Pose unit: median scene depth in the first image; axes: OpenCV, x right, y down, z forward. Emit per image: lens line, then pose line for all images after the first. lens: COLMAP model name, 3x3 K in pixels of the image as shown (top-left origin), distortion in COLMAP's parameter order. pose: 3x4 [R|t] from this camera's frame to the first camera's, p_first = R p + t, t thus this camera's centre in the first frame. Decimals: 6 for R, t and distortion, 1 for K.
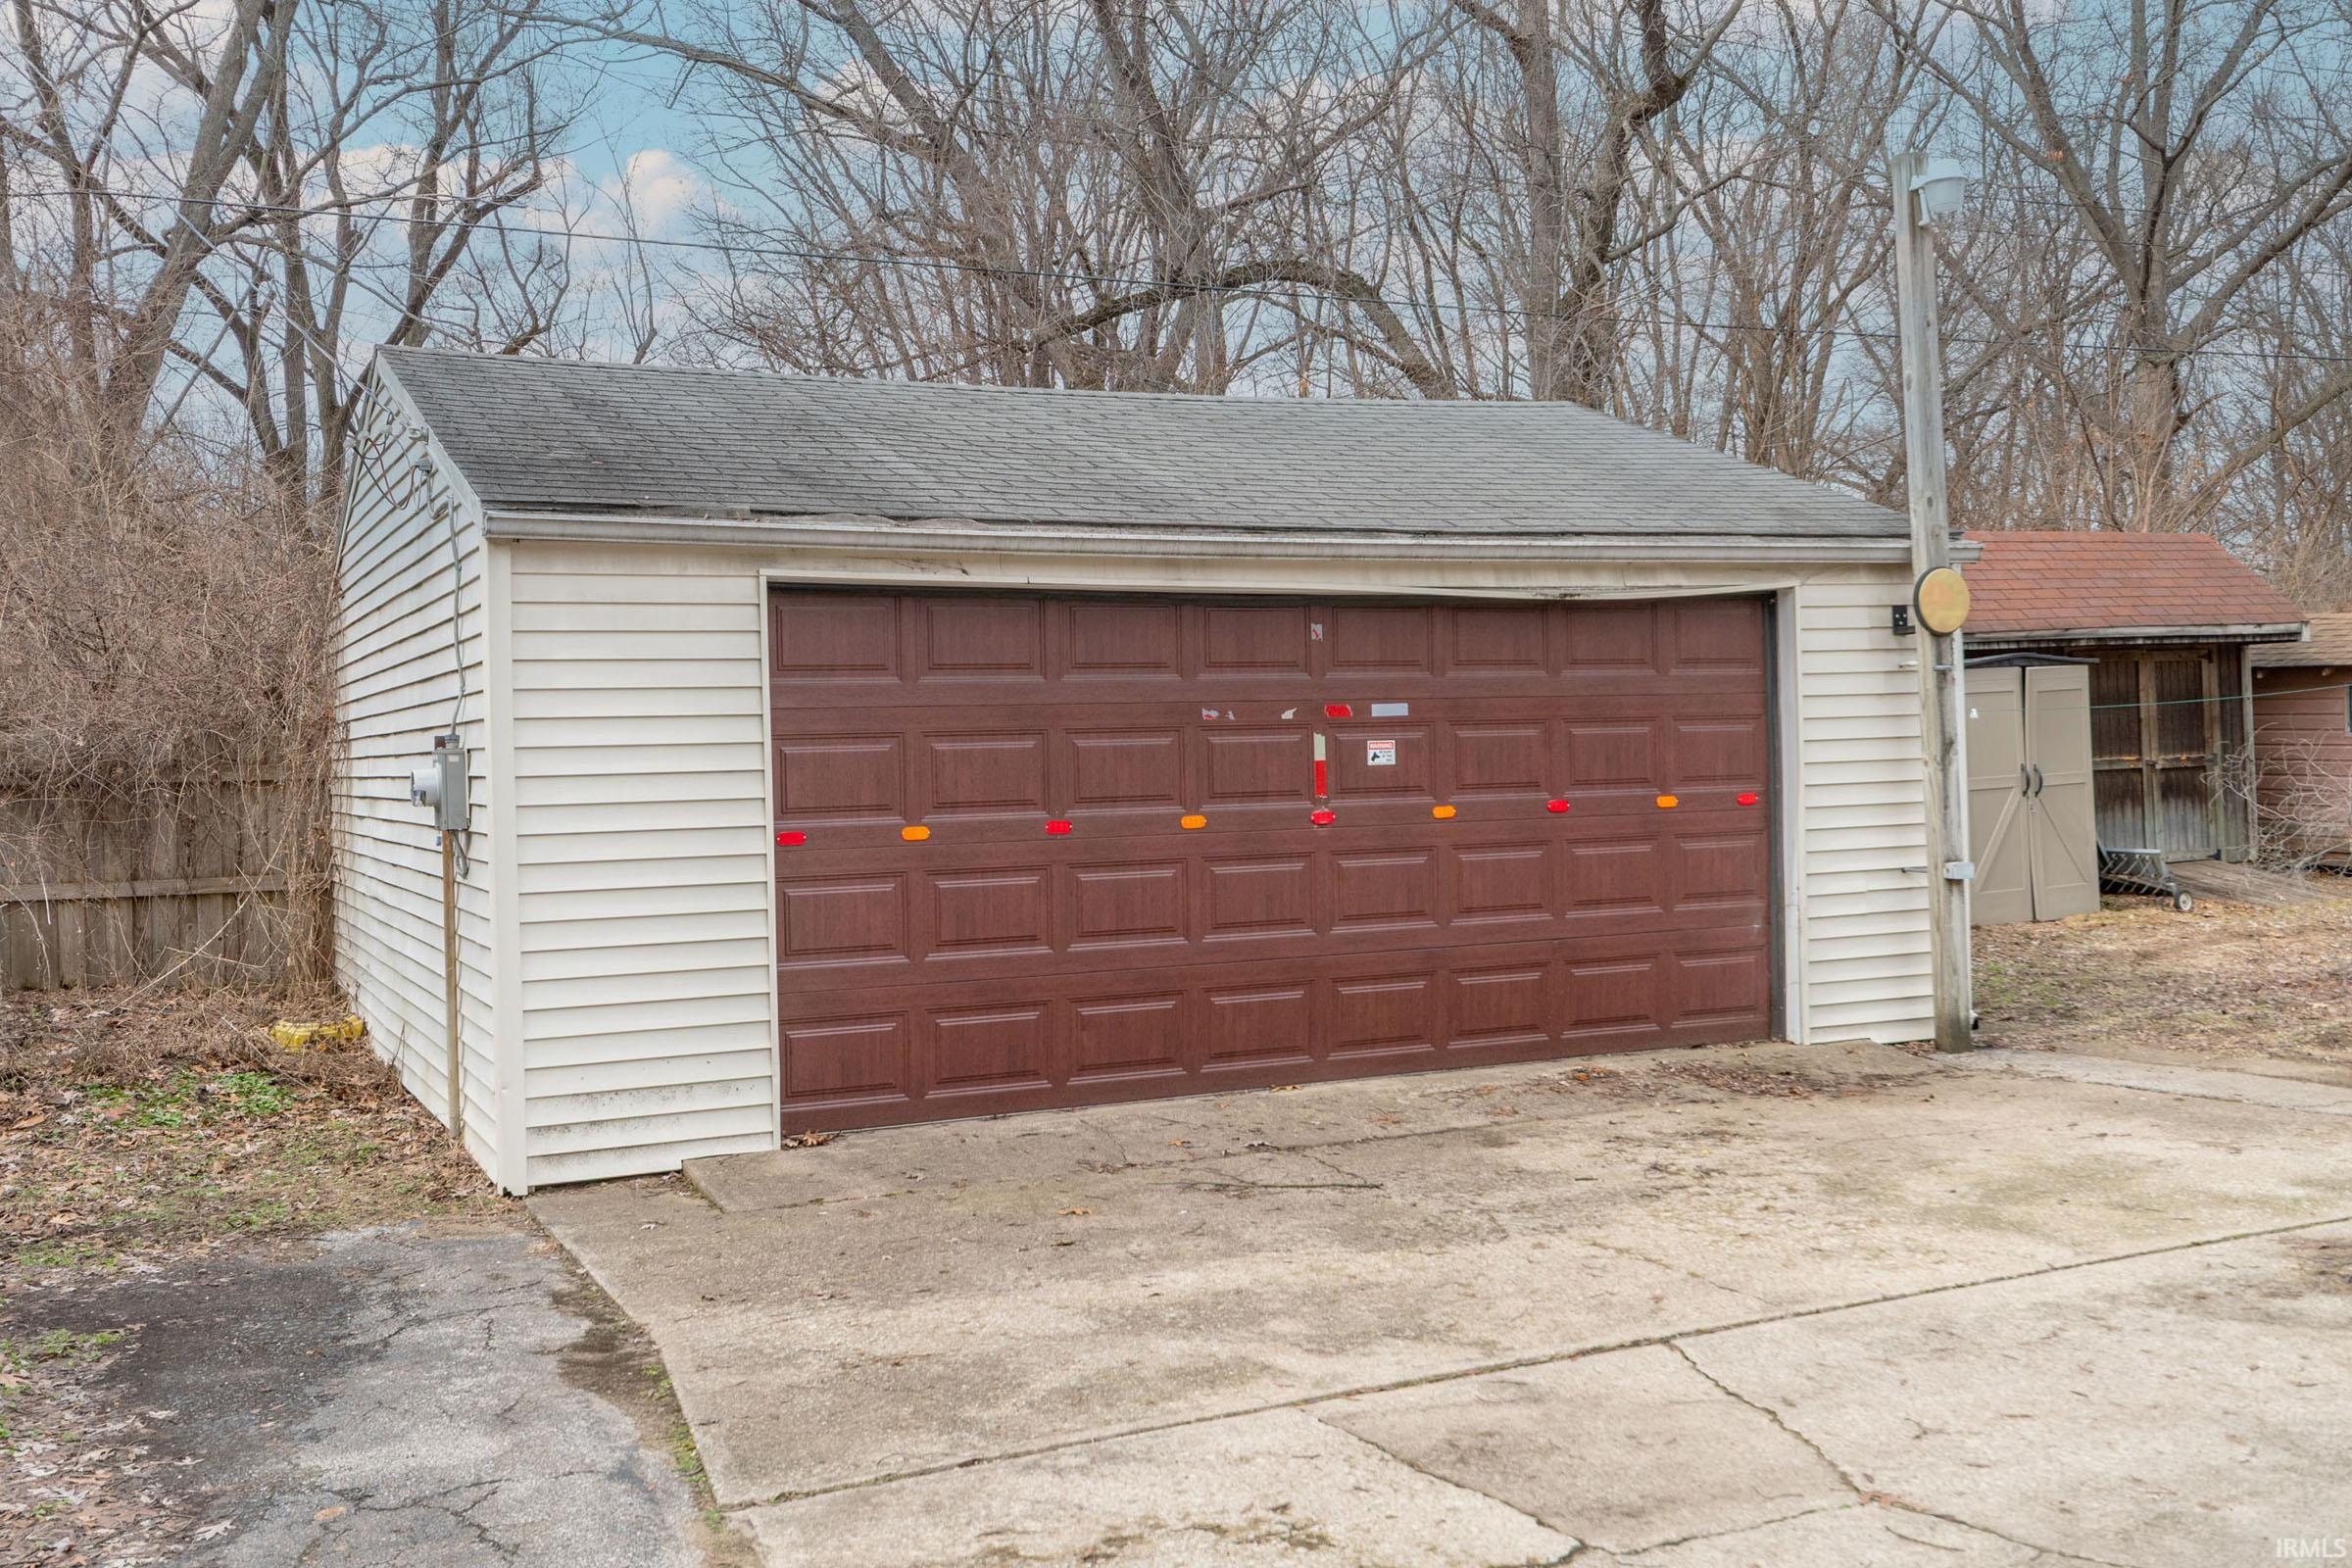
lens RADIAL K [[2175.6, 0, 1176.0], [0, 2175.6, 784.0], [0, 0, 1]] dist [0.006295, -0.000572]
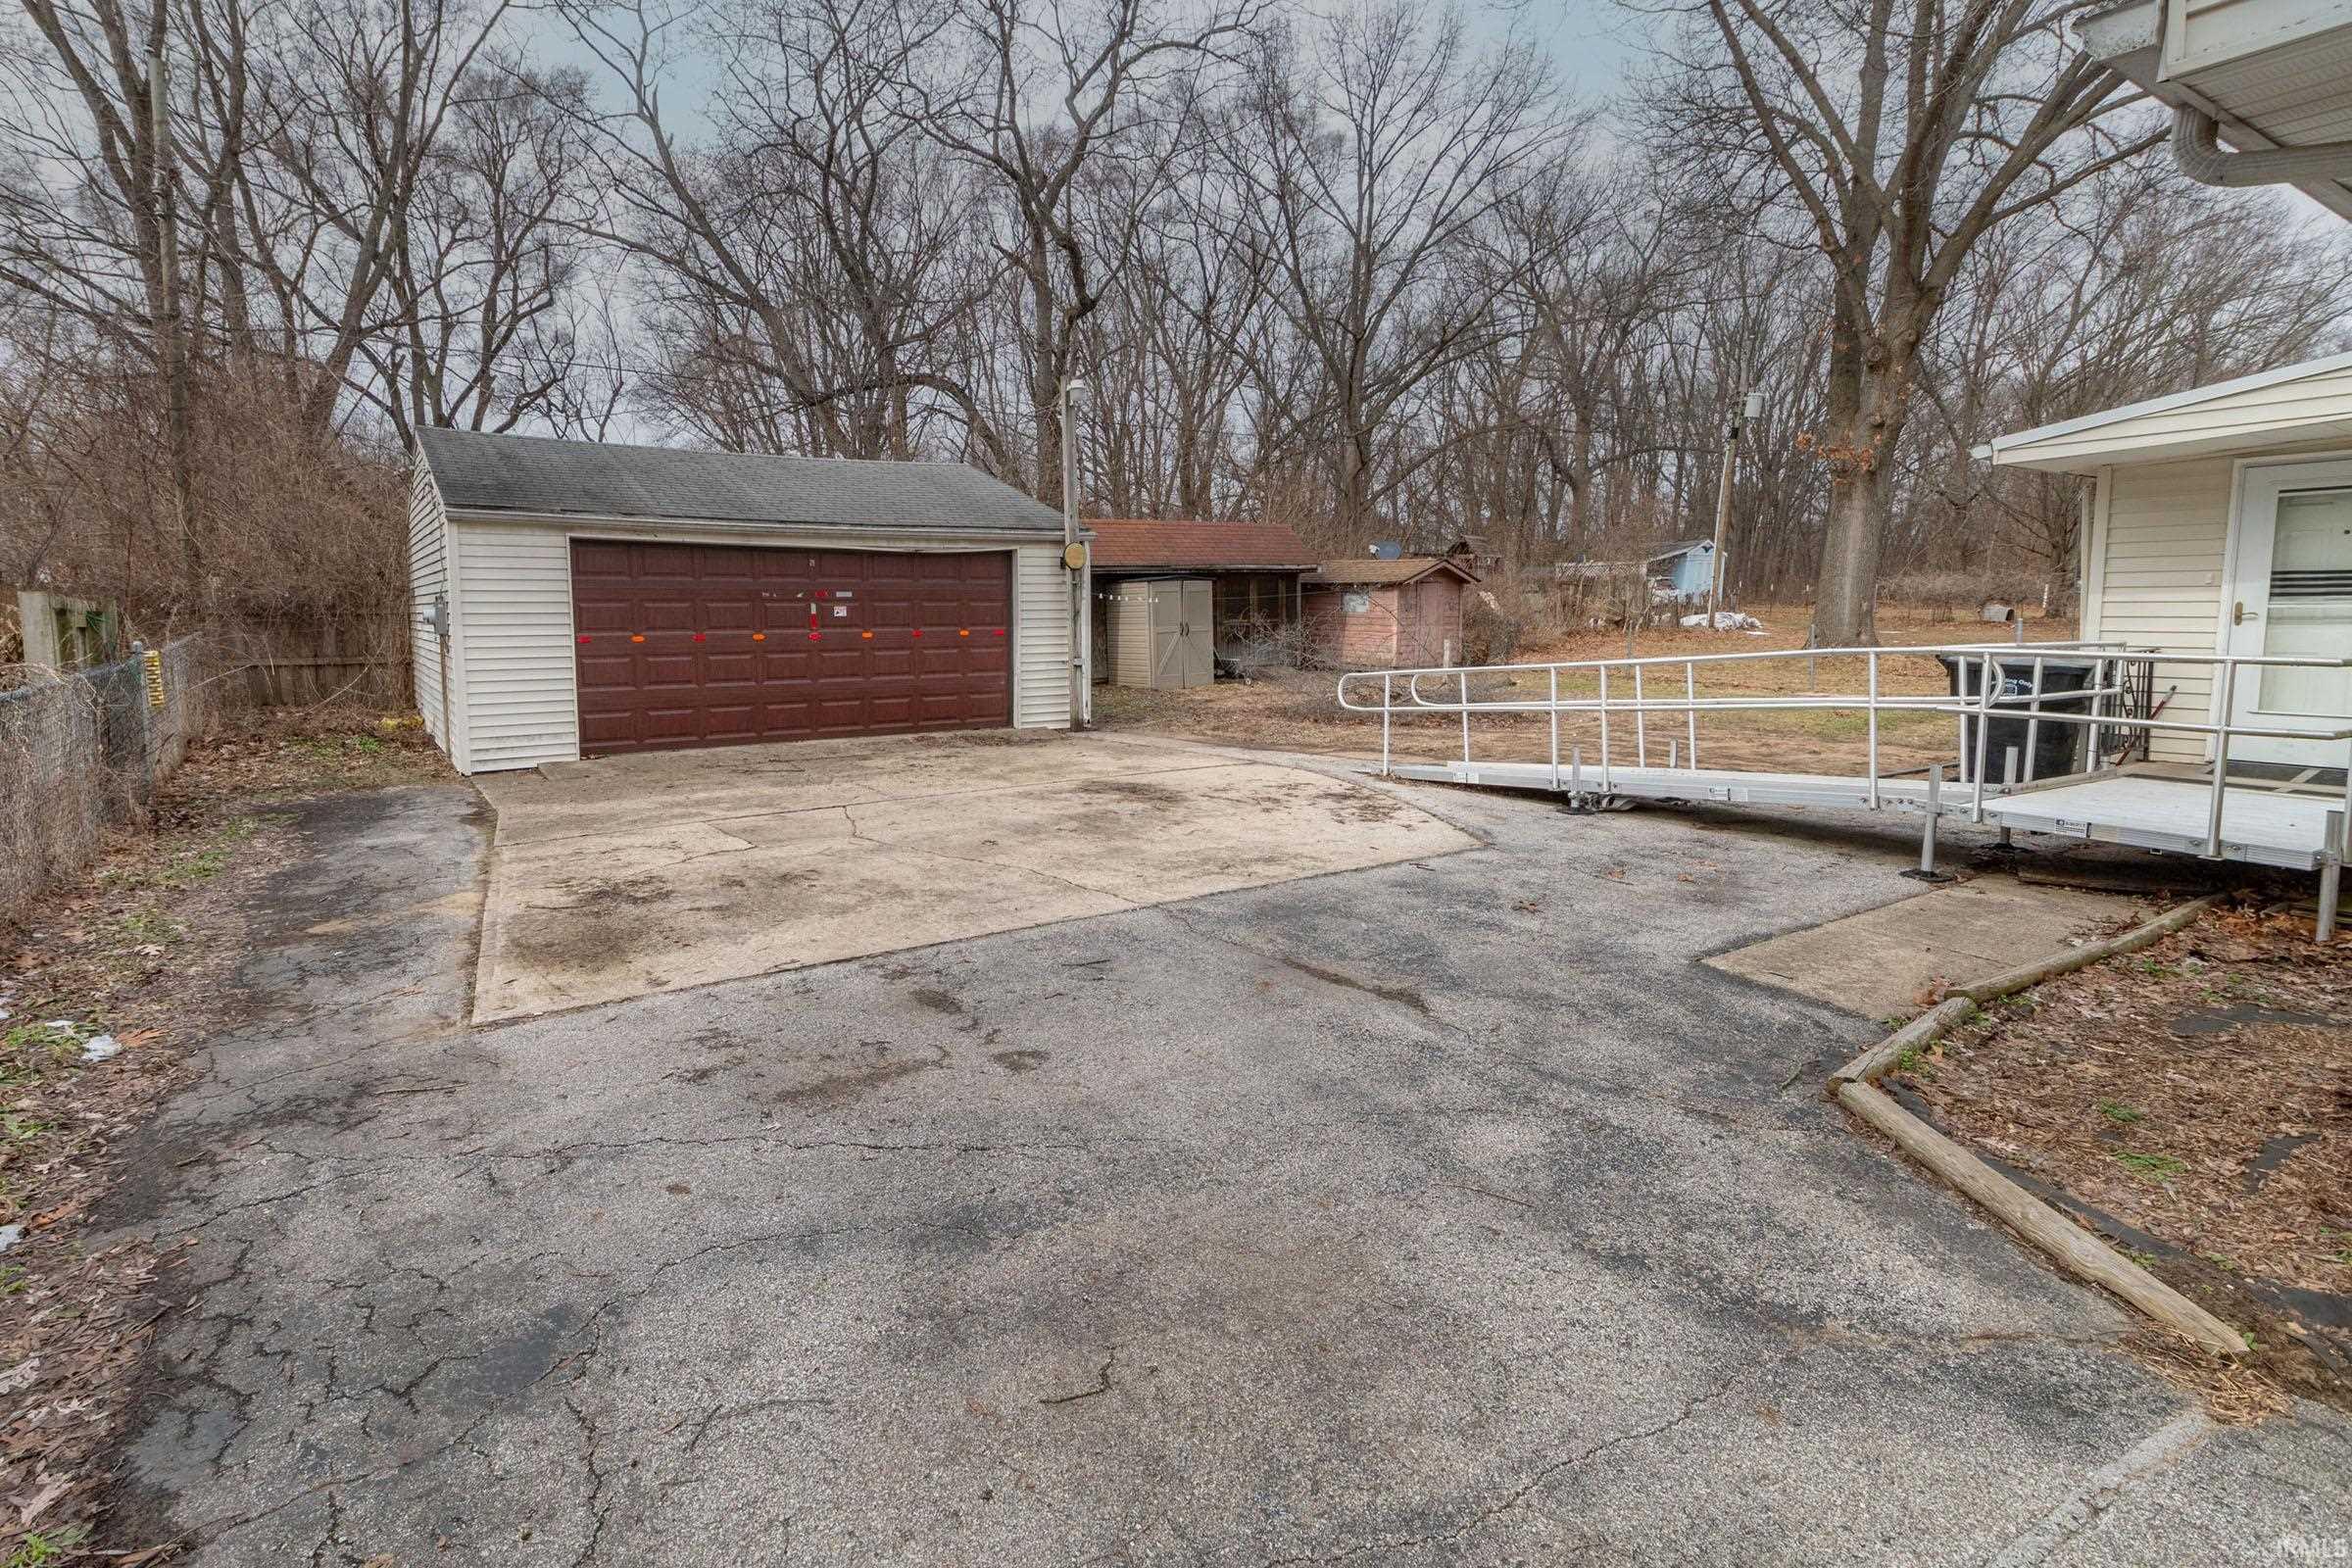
lens RADIAL K [[1217.4, 0, 1173.0], [0, 1217.4, 734.5], [0, 0, 1]] dist [-0.001006, 0.000104]
pose [[0.989676, 0.007048, 0.143150, 0.260392], [-0.019343, 0.996220, 0.084680, 0.000941], [-0.142012, -0.086574, 0.986072, -0.441046]]
